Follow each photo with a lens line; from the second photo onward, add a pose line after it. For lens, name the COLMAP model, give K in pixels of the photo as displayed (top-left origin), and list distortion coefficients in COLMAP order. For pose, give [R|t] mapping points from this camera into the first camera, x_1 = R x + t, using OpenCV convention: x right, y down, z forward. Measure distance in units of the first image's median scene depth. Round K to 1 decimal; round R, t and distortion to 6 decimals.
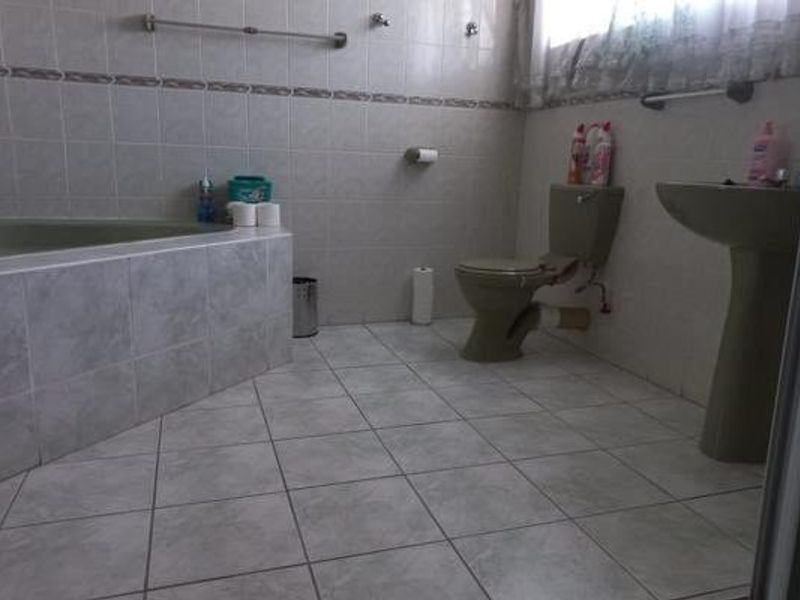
lens RADIAL K [[641.0, 0, 400.0], [0, 641.0, 300.0], [0, 0, 1]] dist [0.066755, -0.006774]
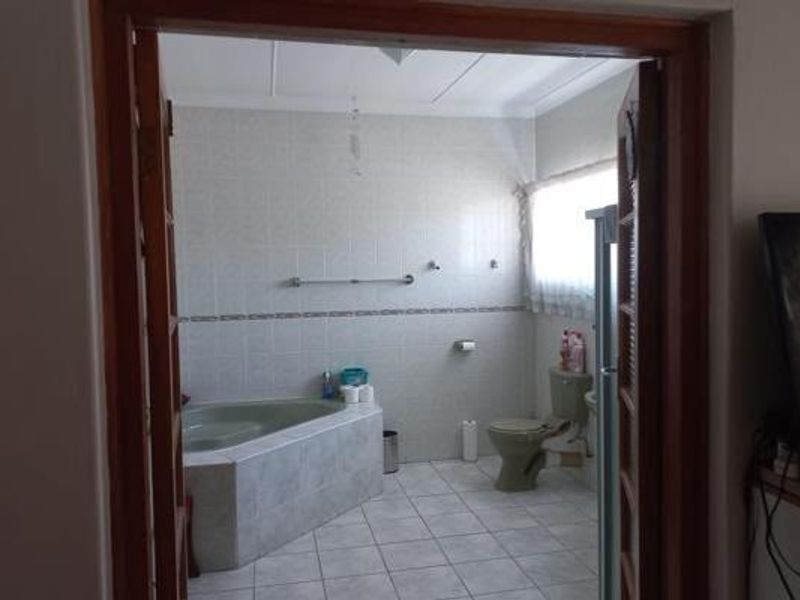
lens RADIAL K [[641.0, 0, 400.0], [0, 641.0, 300.0], [0, 0, 1]] dist [0.066755, -0.006774]
pose [[0.993384, -0.040194, -0.107580, 0.056145], [0.023014, 0.987423, -0.156414, -0.114047], [0.112514, 0.152903, 0.981815, -0.577959]]
